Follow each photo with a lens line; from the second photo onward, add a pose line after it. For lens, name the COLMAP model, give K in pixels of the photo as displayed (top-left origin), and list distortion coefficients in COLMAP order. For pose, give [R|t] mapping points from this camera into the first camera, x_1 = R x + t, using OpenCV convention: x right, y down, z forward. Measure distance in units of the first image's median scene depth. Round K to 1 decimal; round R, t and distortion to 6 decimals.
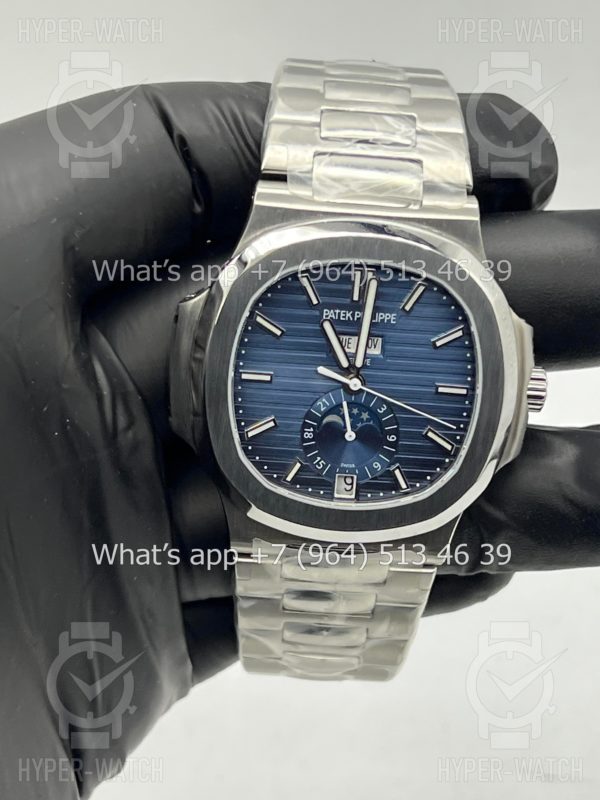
lens RADIAL K [[1853.1, 0, 300.3], [0, 1853.1, 403.6], [0, 0, 1]] dist [0.317811, 0.000000]
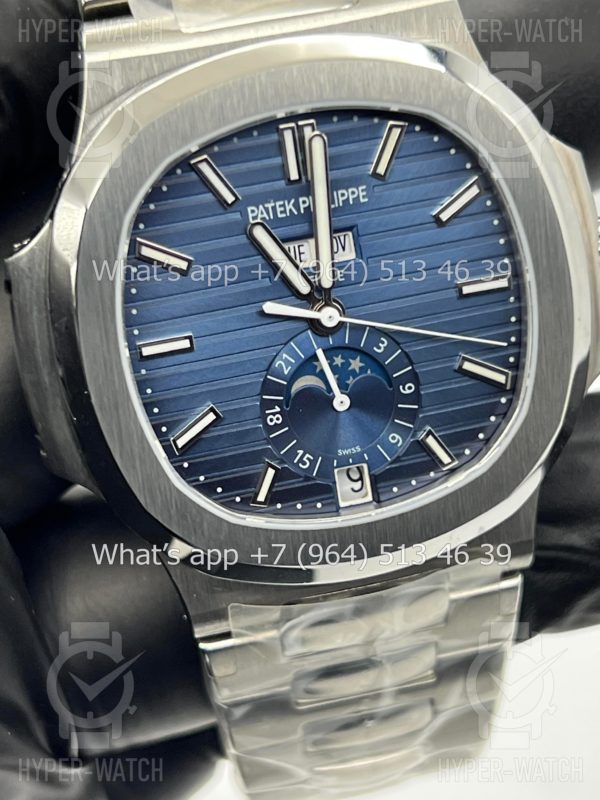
lens RADIAL K [[2025.7, 0, 308.2], [0, 2025.7, 401.0], [0, 0, 1]] dist [0.345297, 0.000000]
pose [[0.961832, -0.257775, 0.091824, -0.043858], [0.256942, 0.966199, 0.020986, 0.000377], [-0.094130, 0.003408, 0.995554, 0.346391]]
